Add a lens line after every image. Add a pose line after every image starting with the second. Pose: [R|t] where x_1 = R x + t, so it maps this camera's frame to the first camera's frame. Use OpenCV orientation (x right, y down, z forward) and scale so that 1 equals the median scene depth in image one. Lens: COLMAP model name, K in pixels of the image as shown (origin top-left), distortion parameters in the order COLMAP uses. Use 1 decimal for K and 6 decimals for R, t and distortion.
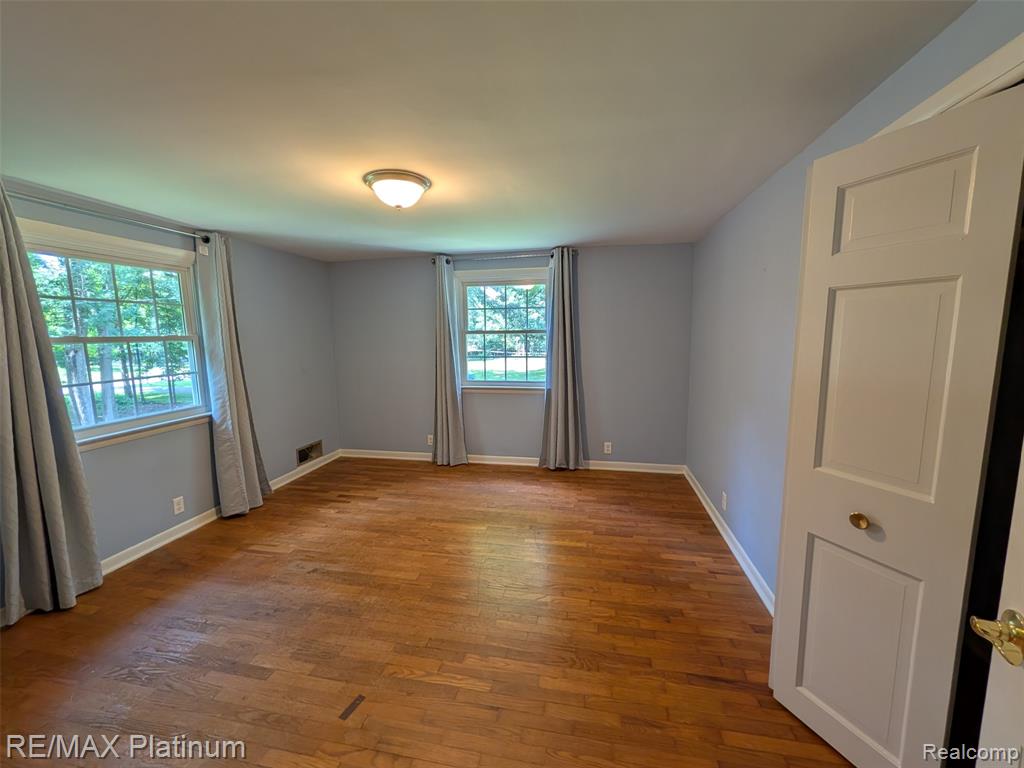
lens RADIAL K [[399.4, 0, 520.4], [0, 399.4, 383.1], [0, 0, 1]] dist [0.000819, 0.000311]
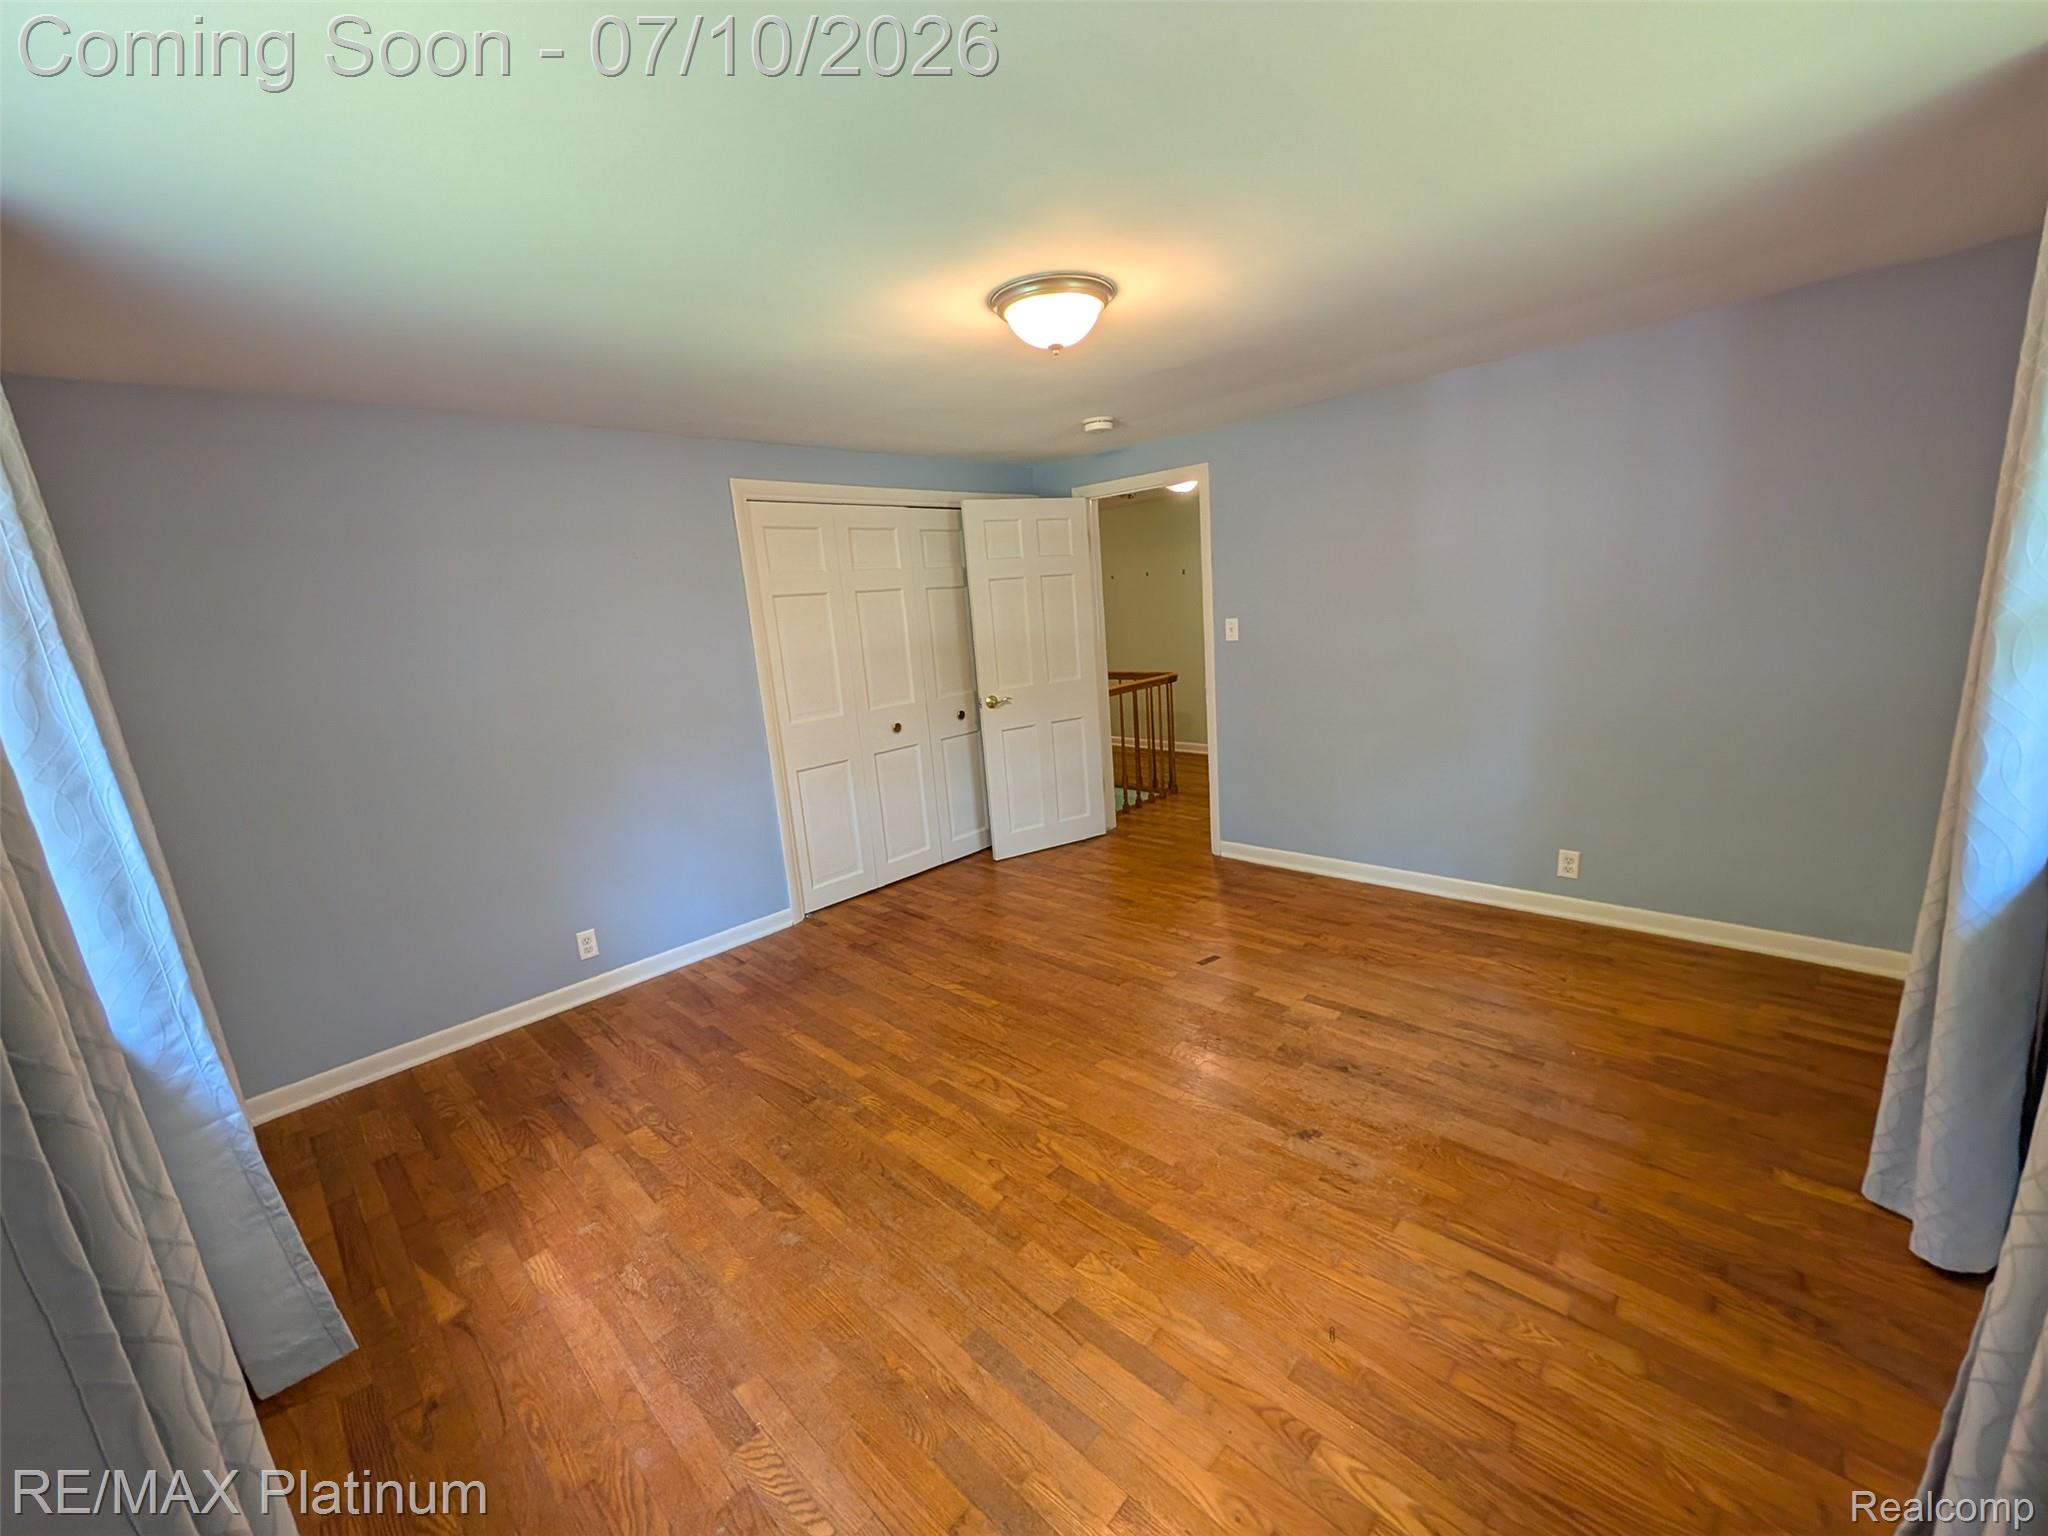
lens RADIAL K [[798.8, 0, 1027.5], [0, 798.8, 779.3], [0, 0, 1]] dist [0.000819, 0.000311]
pose [[-0.832856, -0.046114, 0.551565, -0.655439], [0.157278, 0.935727, 0.315719, -0.191388], [-0.530673, 0.349698, -0.772073, 1.531529]]
